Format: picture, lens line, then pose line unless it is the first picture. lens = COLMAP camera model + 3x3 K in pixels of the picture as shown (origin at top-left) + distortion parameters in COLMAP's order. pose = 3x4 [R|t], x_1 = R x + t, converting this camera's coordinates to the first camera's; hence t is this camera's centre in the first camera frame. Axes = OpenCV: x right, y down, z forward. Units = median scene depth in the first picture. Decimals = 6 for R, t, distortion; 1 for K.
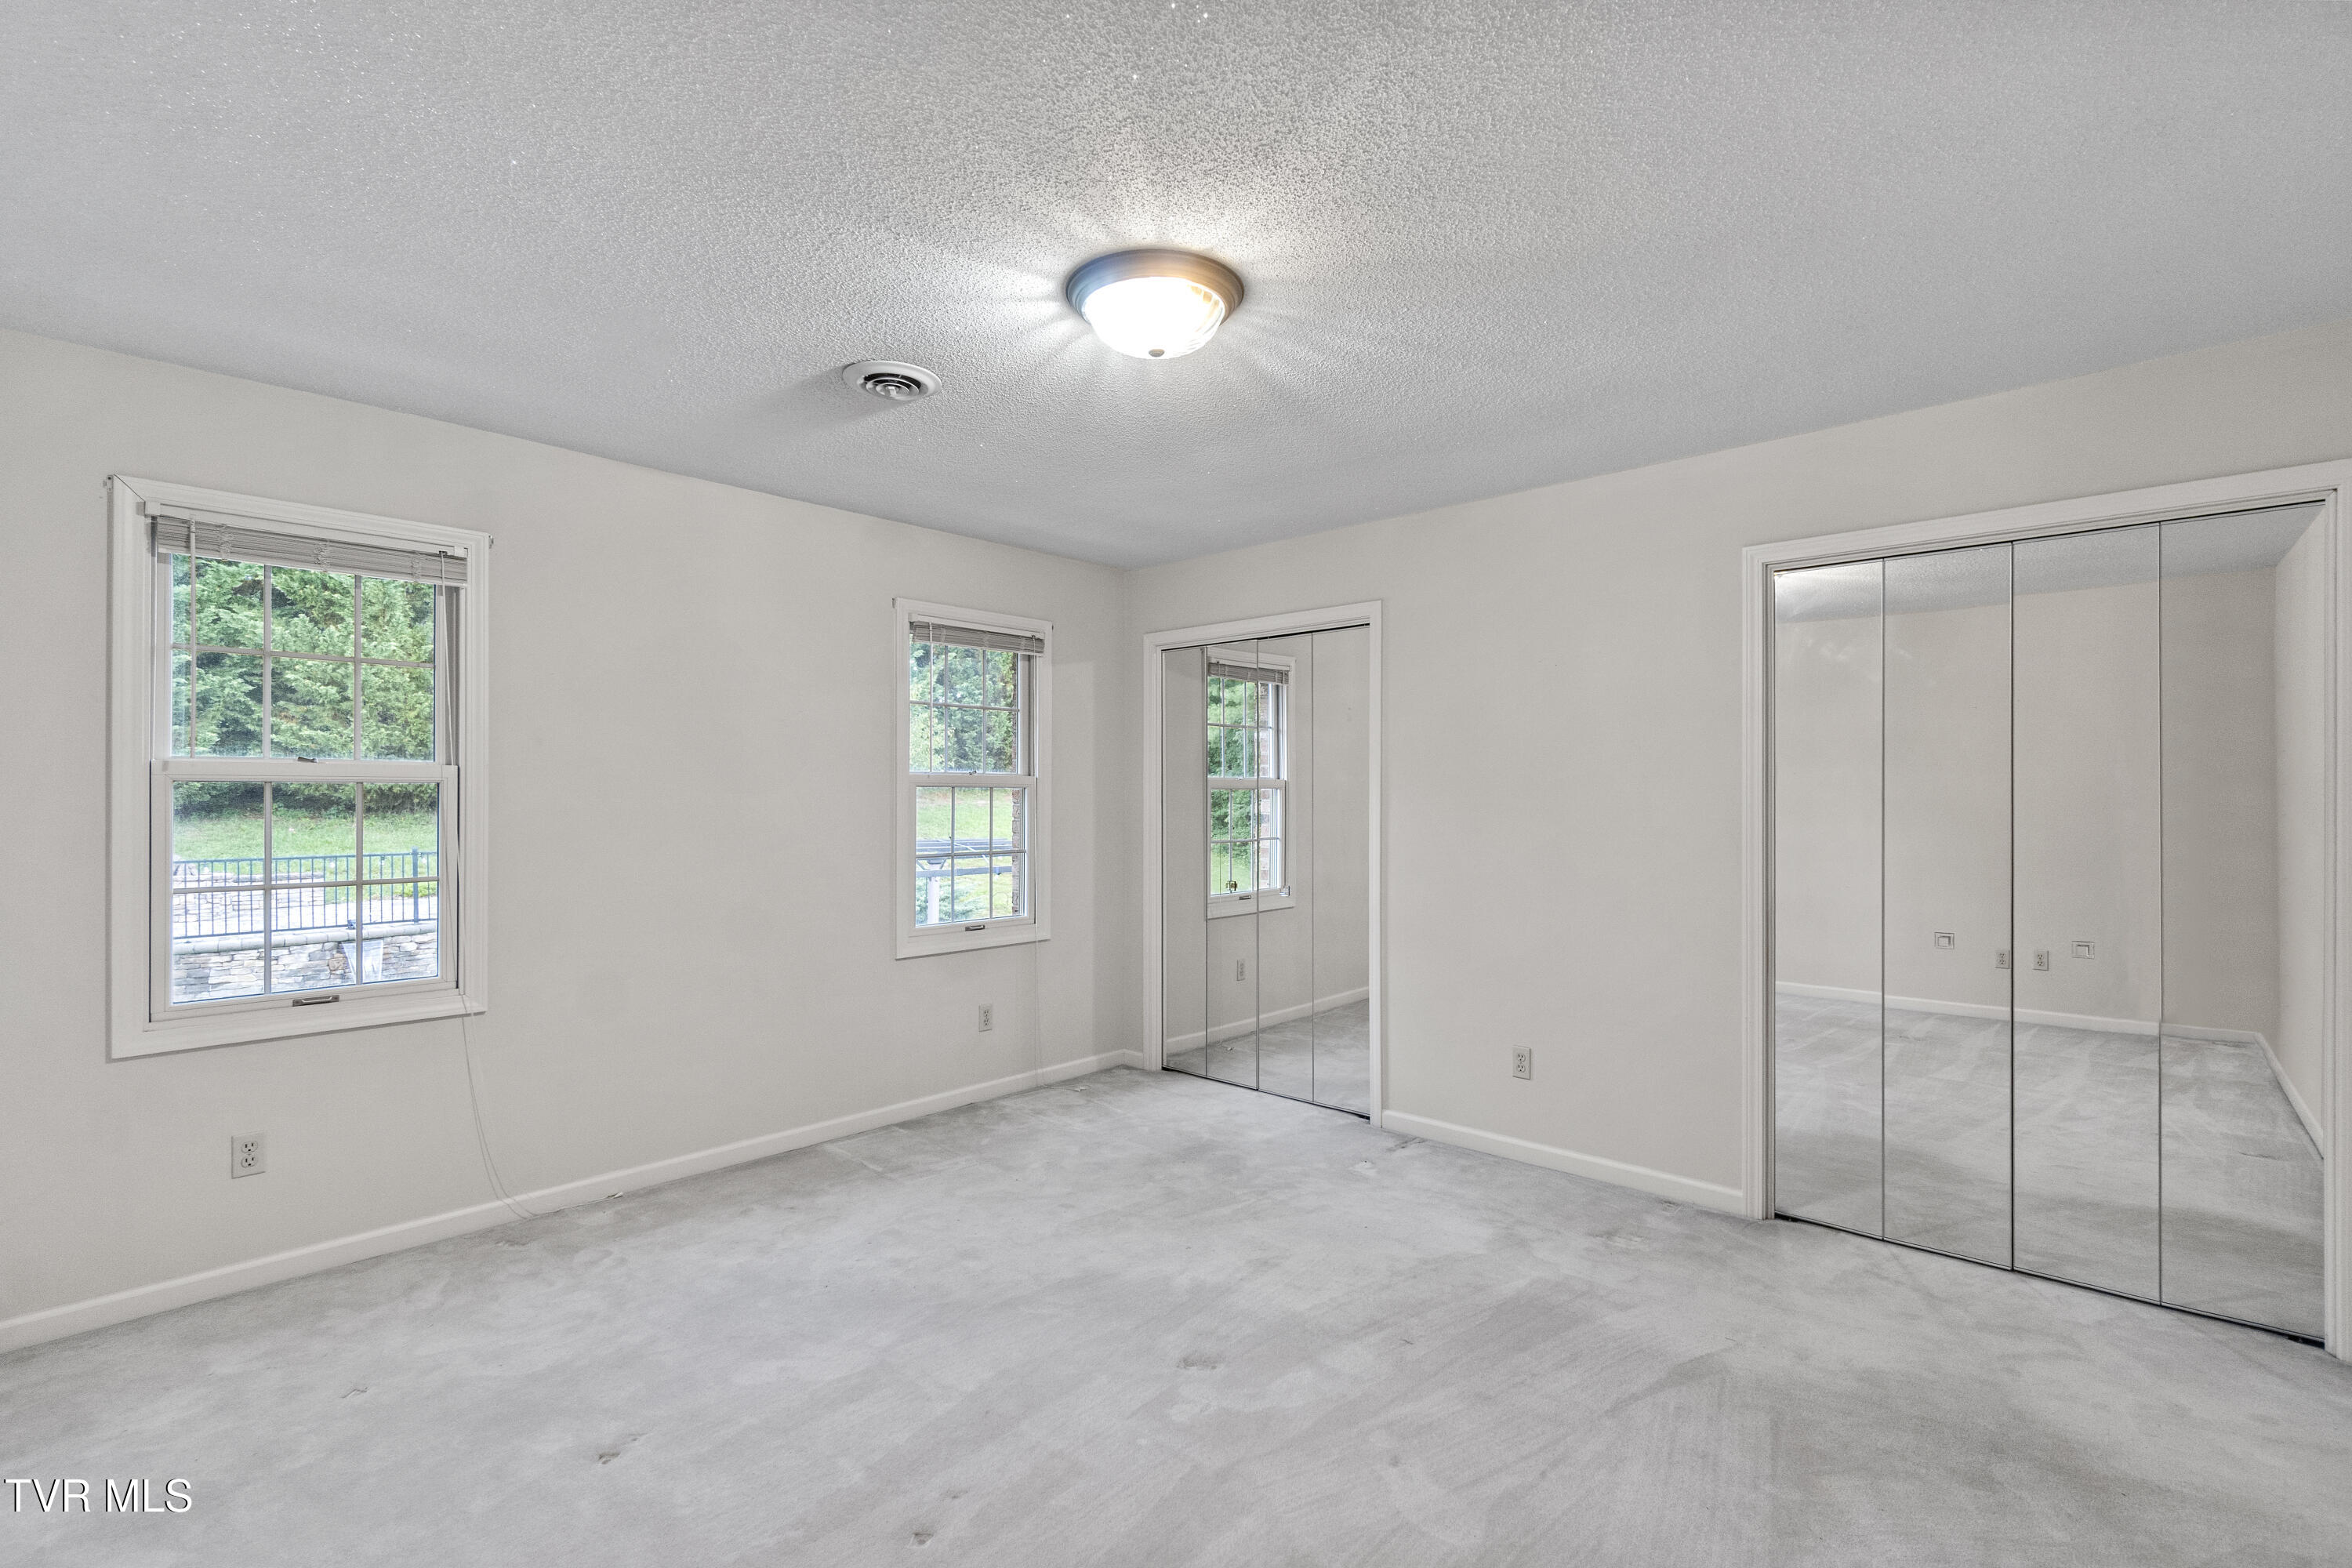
lens RADIAL K [[1047.9, 0, 1179.5], [0, 1047.9, 792.1], [0, 0, 1]] dist [0.000599, -0.000106]
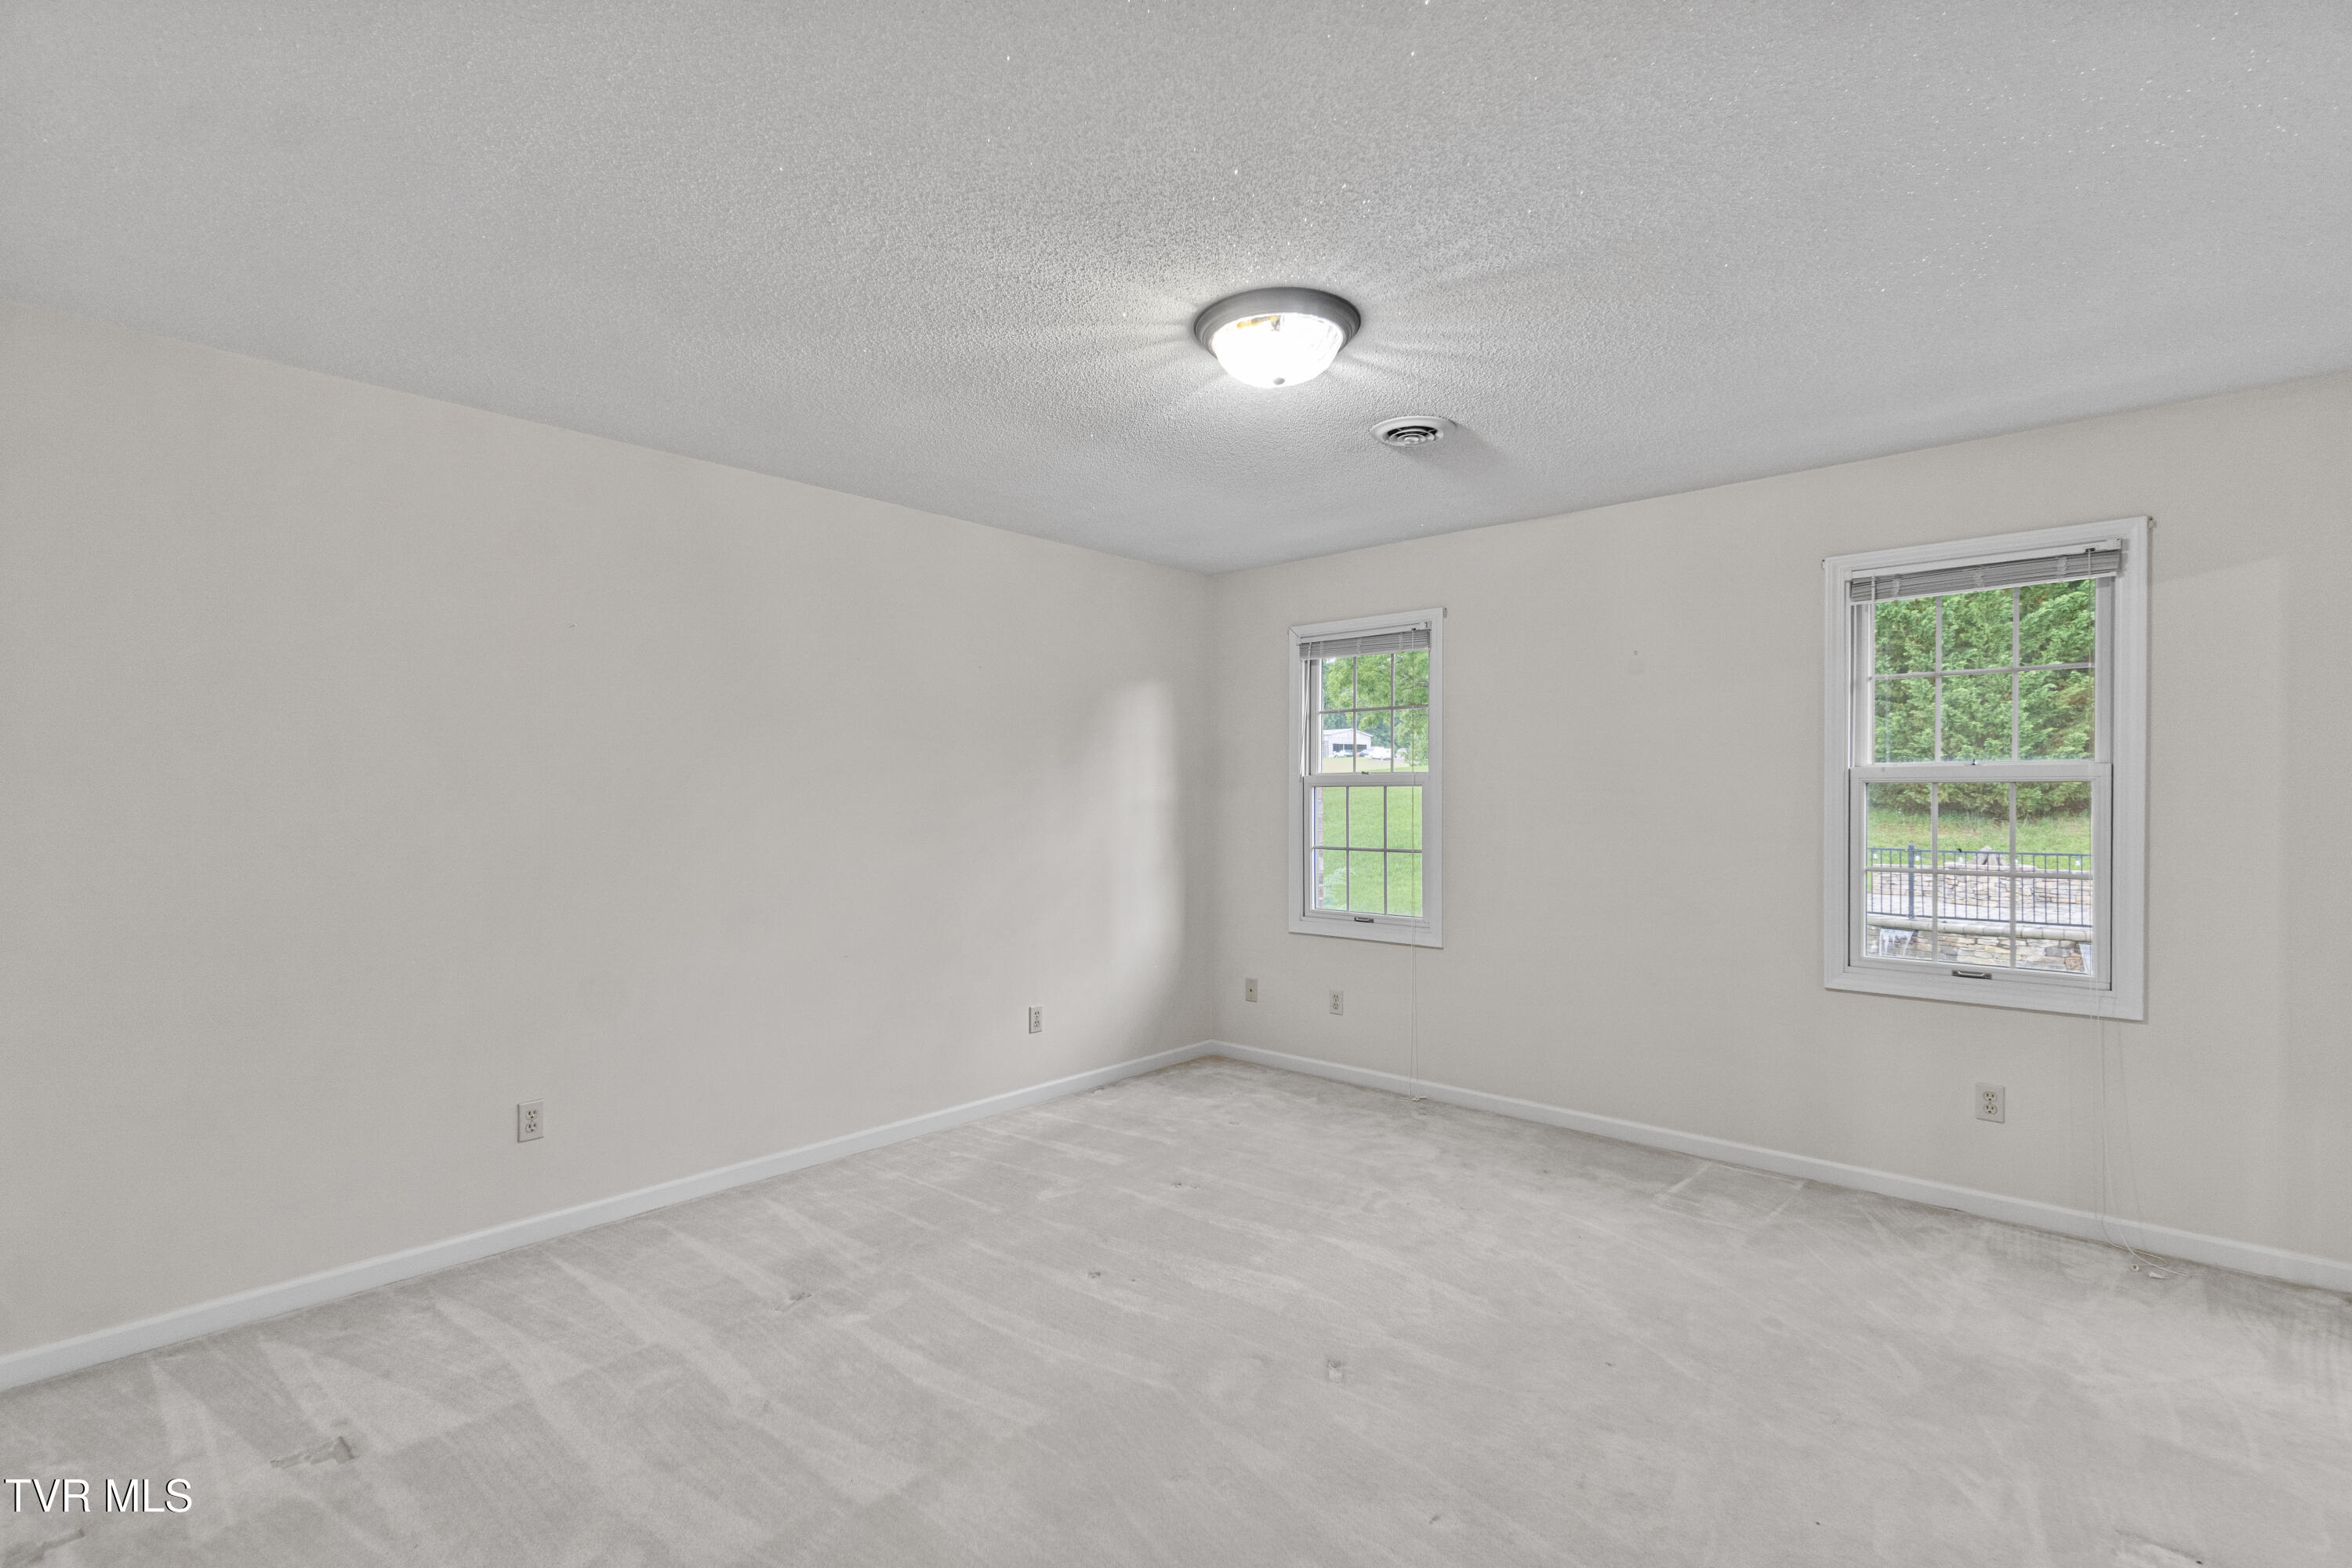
lens RADIAL K [[1047.9, 0, 1201.8], [0, 1047.9, 790.2], [0, 0, 1]] dist [0.000599, -0.000106]
pose [[0.048595, -0.003170, -0.998814, 0.604749], [0.003017, 0.999991, -0.003027, 0.000773], [0.998814, -0.002866, 0.048604, 0.503411]]
